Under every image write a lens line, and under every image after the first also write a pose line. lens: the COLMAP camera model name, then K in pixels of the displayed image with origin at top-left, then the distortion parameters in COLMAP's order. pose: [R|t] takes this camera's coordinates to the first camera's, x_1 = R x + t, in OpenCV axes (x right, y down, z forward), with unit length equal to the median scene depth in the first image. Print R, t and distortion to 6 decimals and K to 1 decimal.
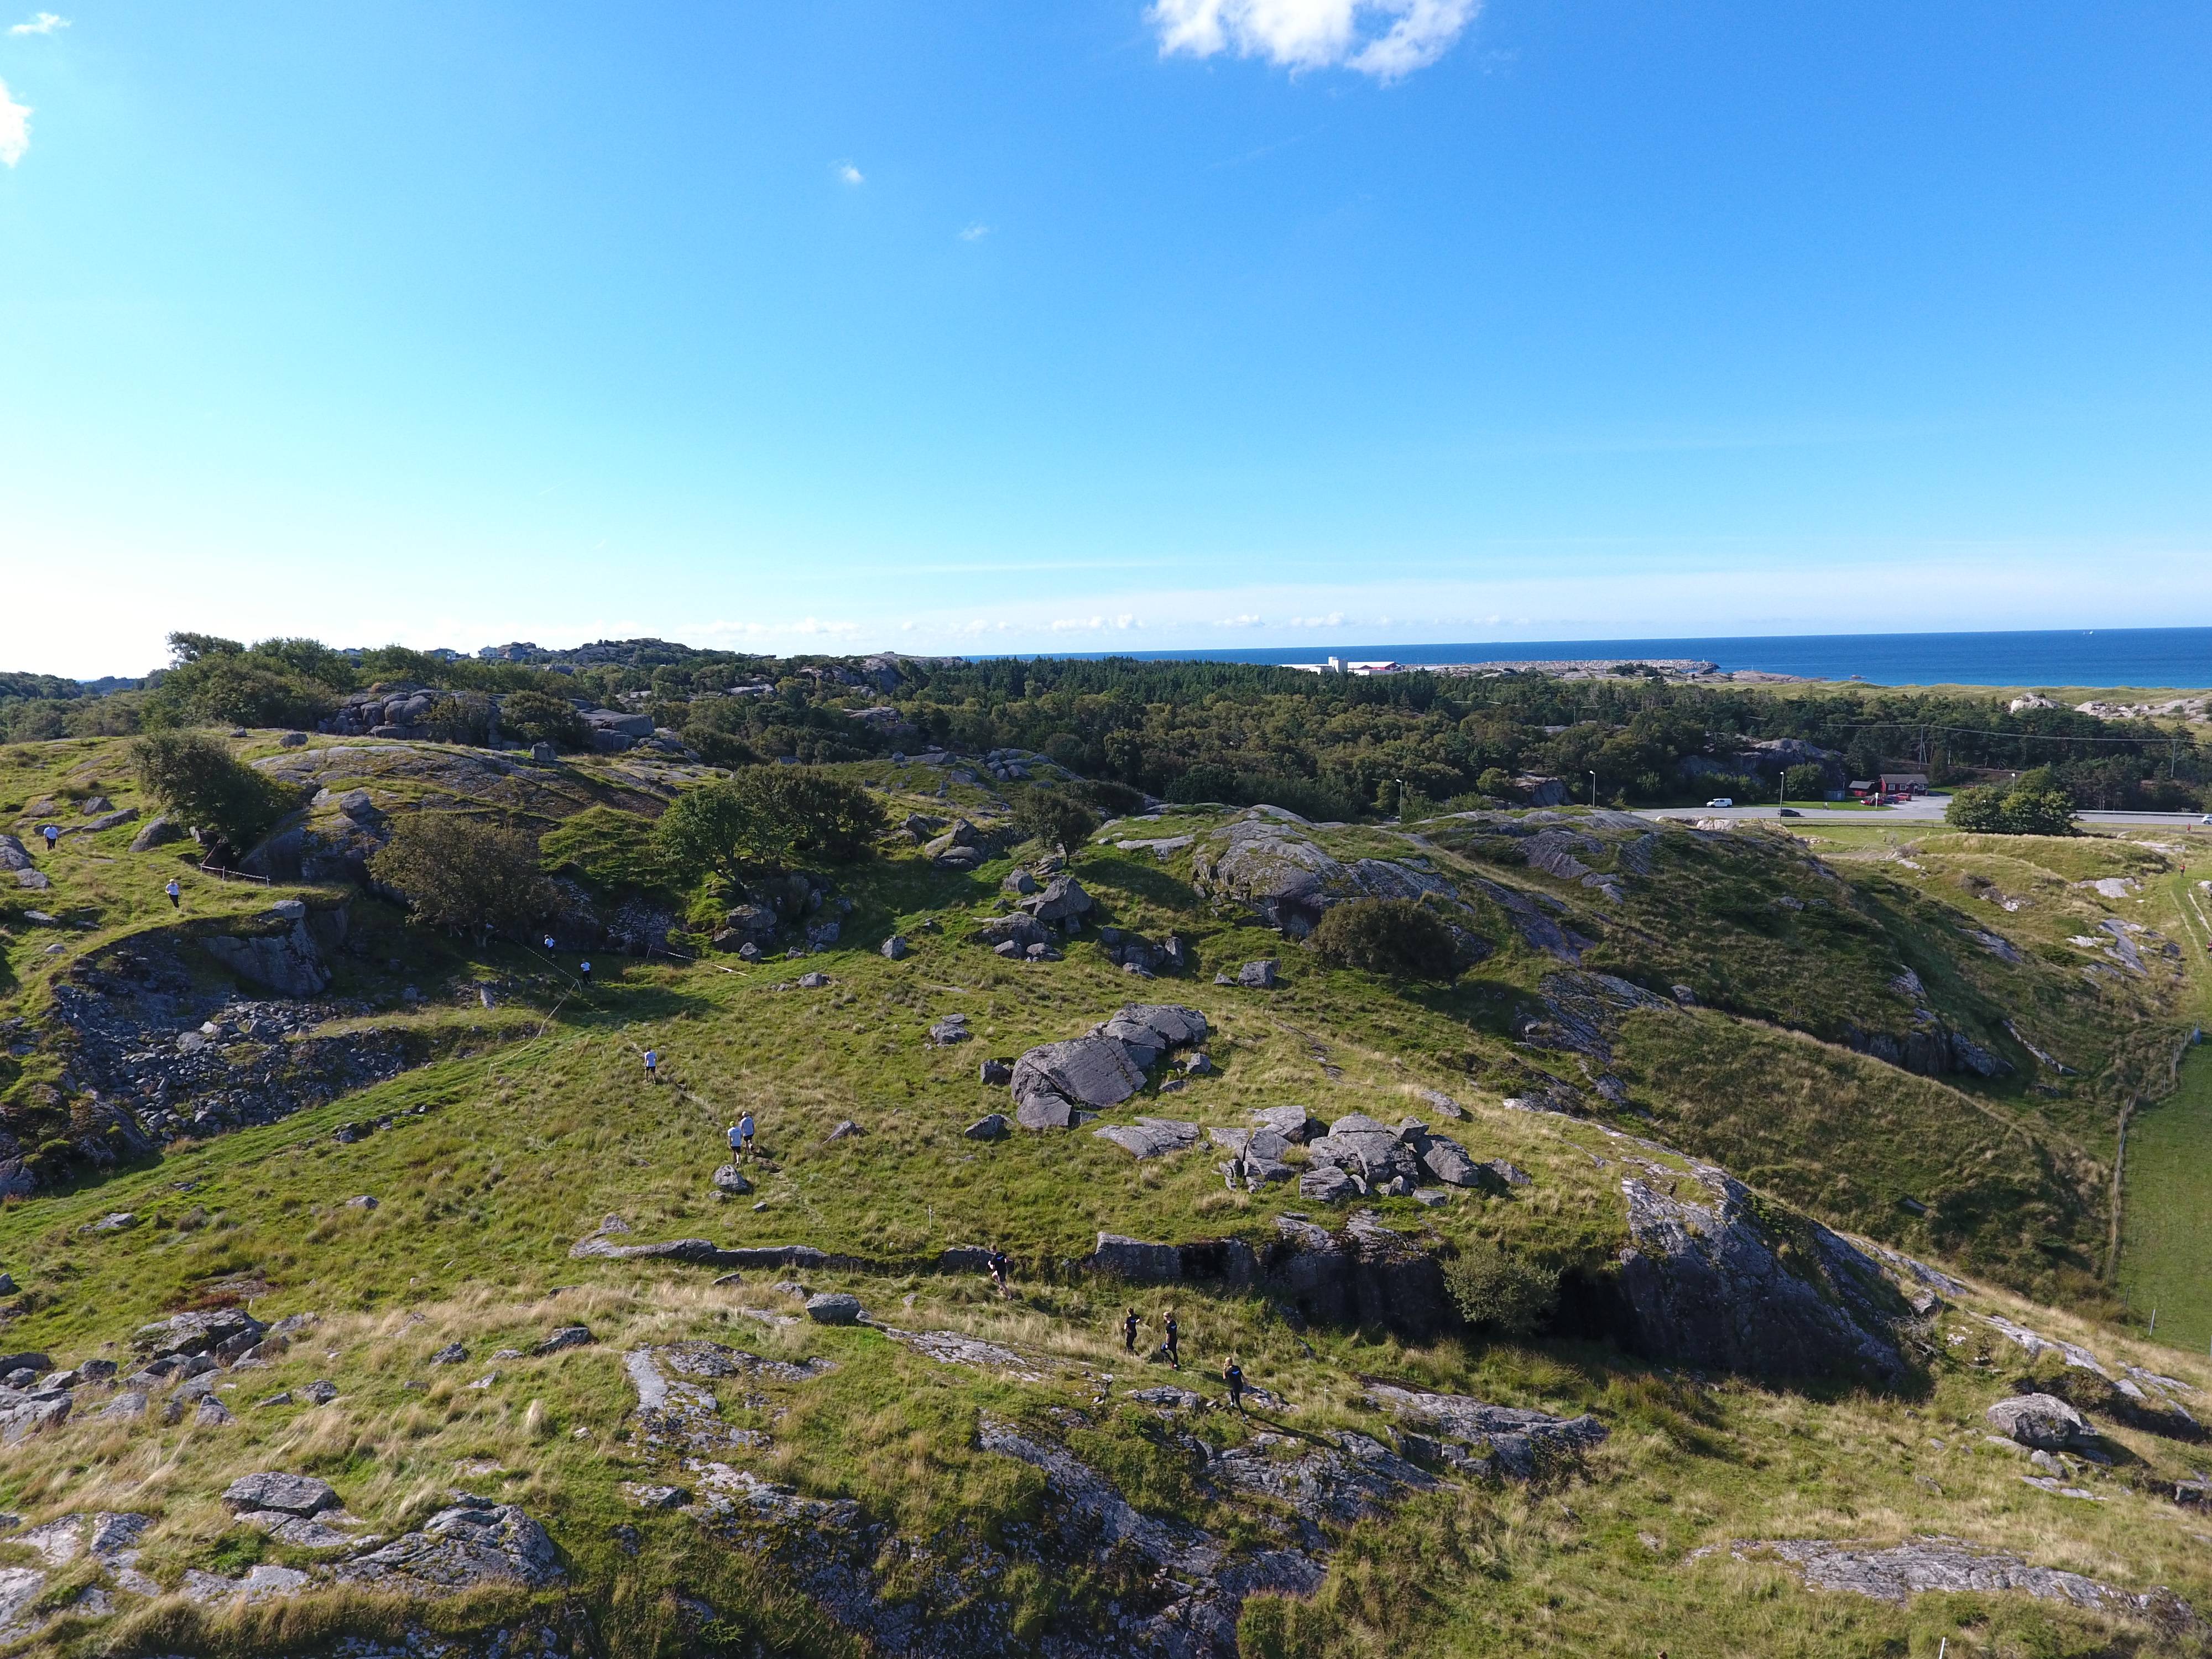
lens RADIAL K [[1291.7, 0, 1074.1], [0, 1291.7, 822.0], [0, 0, 1]] dist [-0.006148, 0.000638]
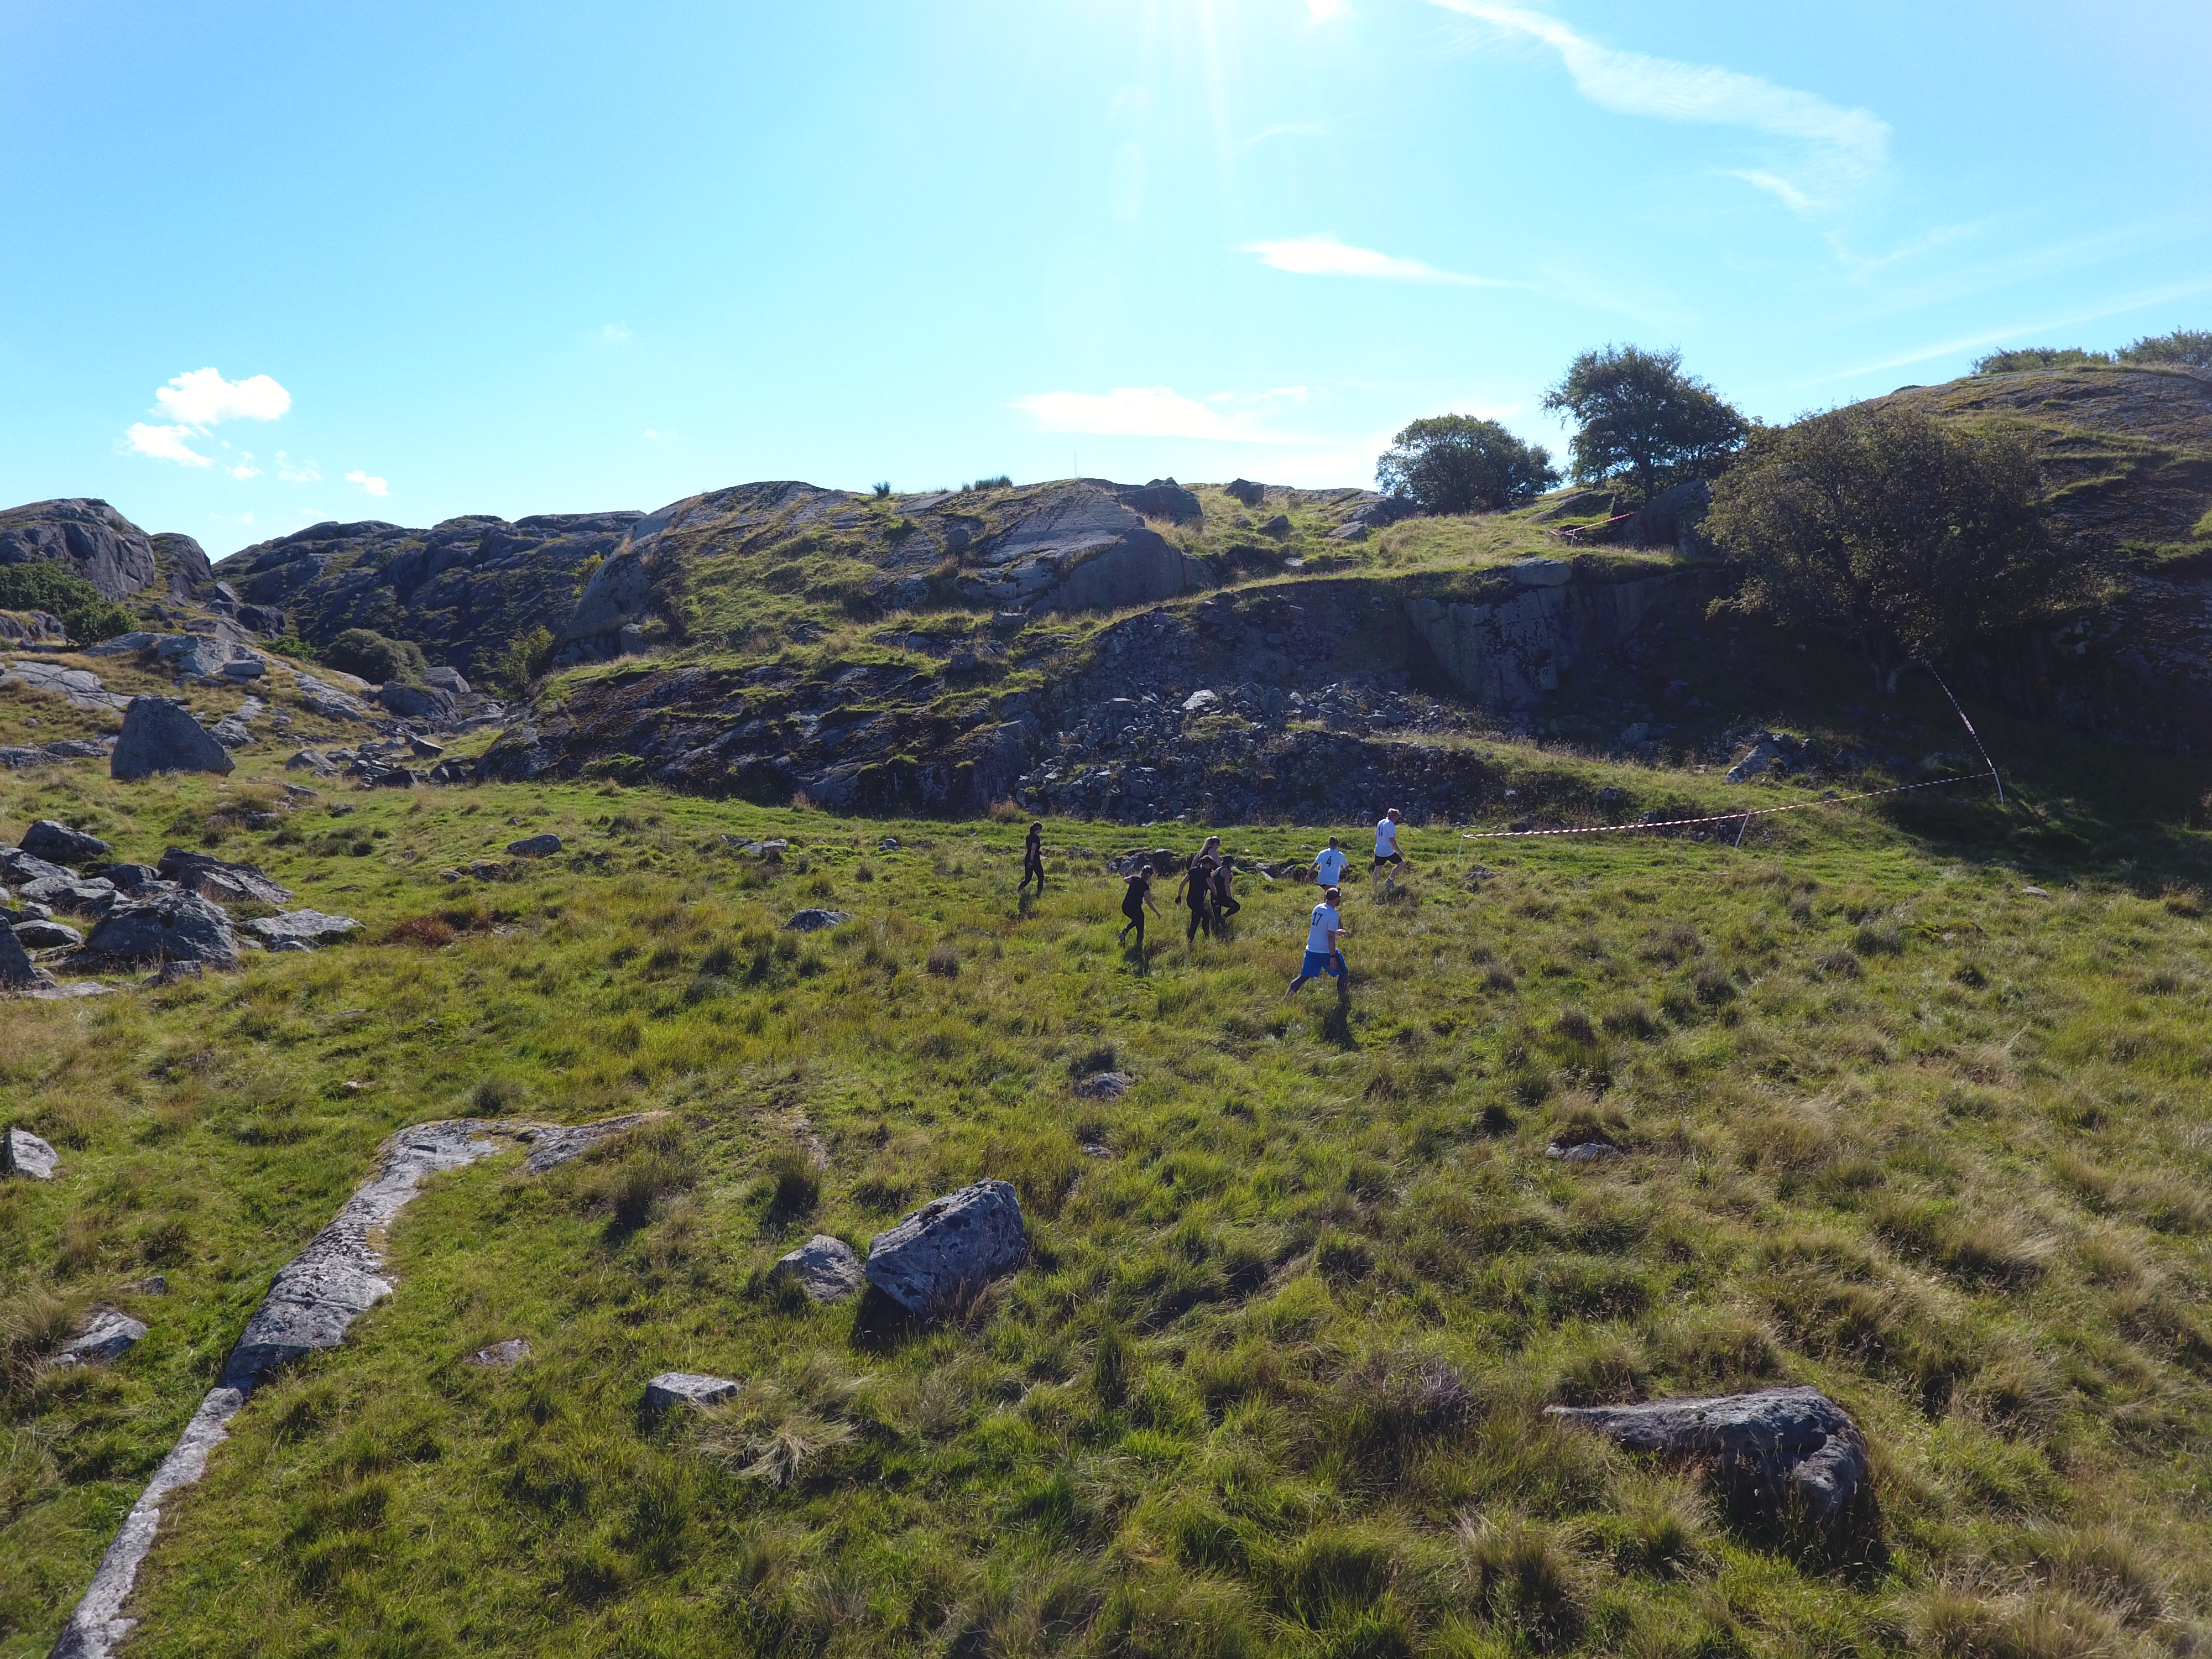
lens RADIAL K [[1292.5, 0, 1078.7], [0, 1292.5, 819.5], [0, 0, 1]] dist [-0.001364, -0.000494]
pose [[0.131677, 0.152832, -0.979440, -0.046529], [-0.118022, 0.983433, 0.137588, 0.148011], [0.984242, 0.097479, 0.147533, 0.859555]]
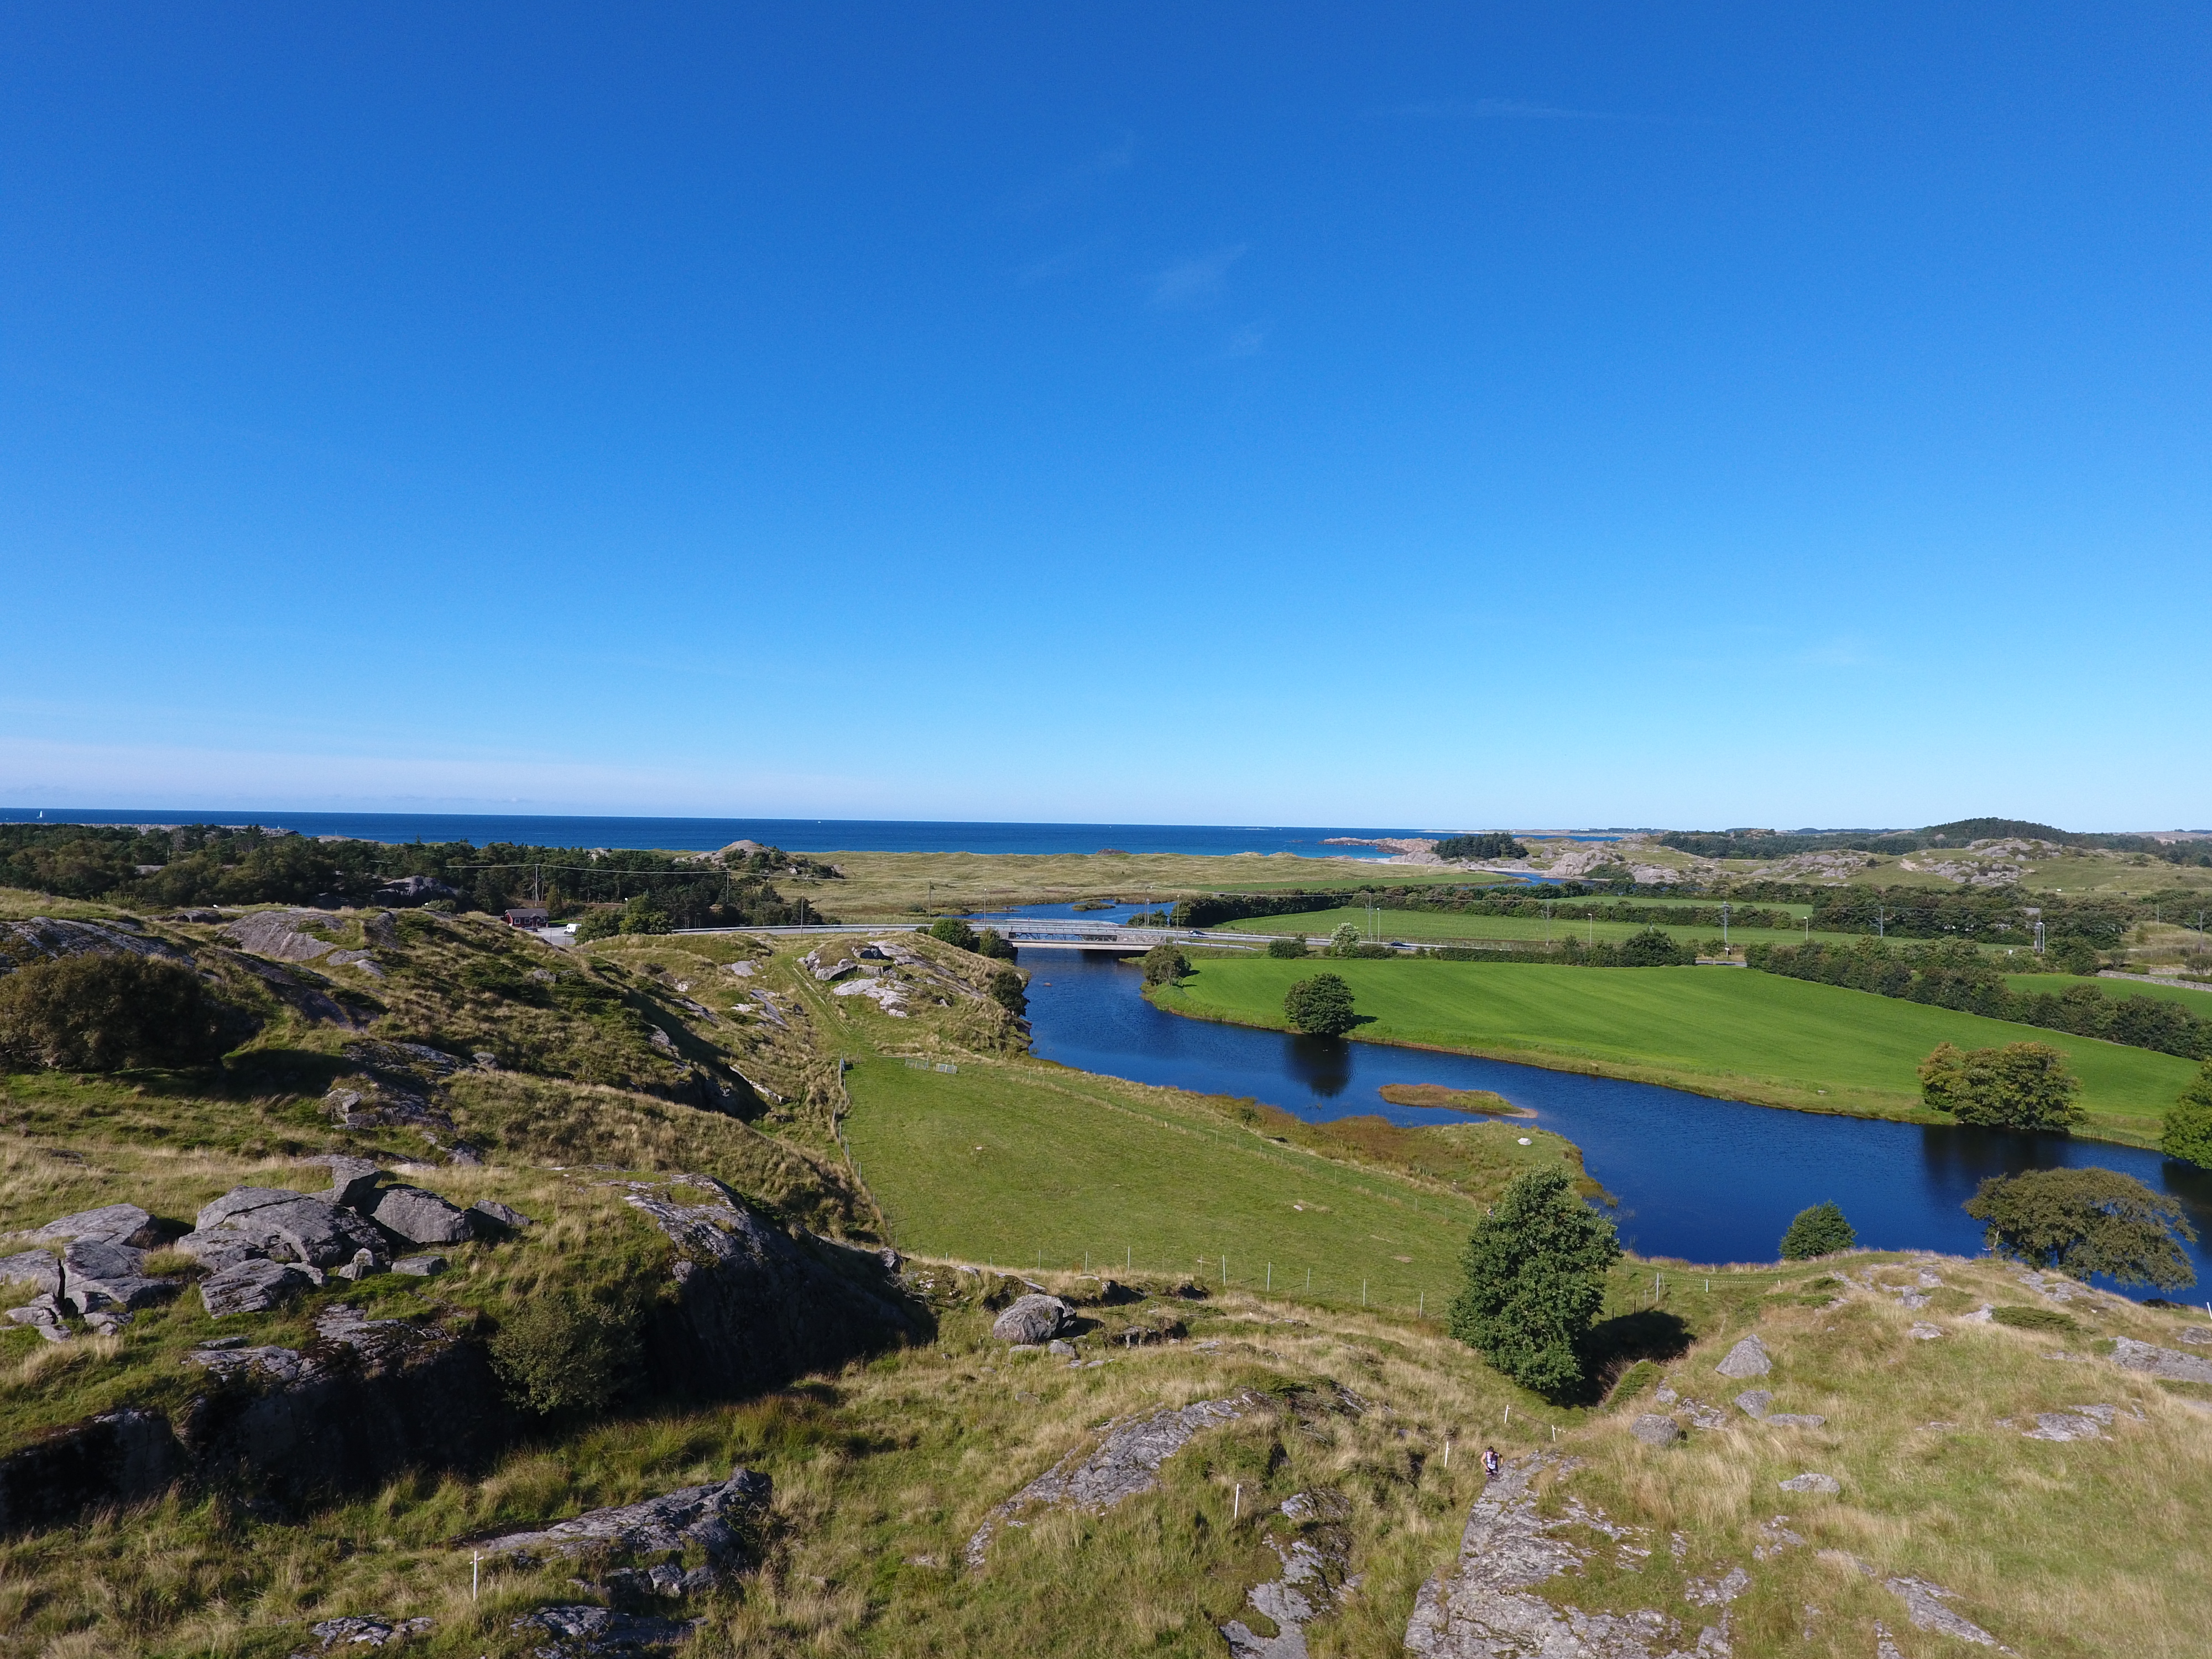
lens RADIAL K [[1291.7, 0, 1074.1], [0, 1291.7, 822.0], [0, 0, 1]] dist [-0.006148, 0.000638]
pose [[0.530425, 0.031861, 0.847133, -0.093458], [0.083931, 0.992410, -0.089878, 0.140654], [-0.843567, 0.118774, 0.523725, 0.324642]]
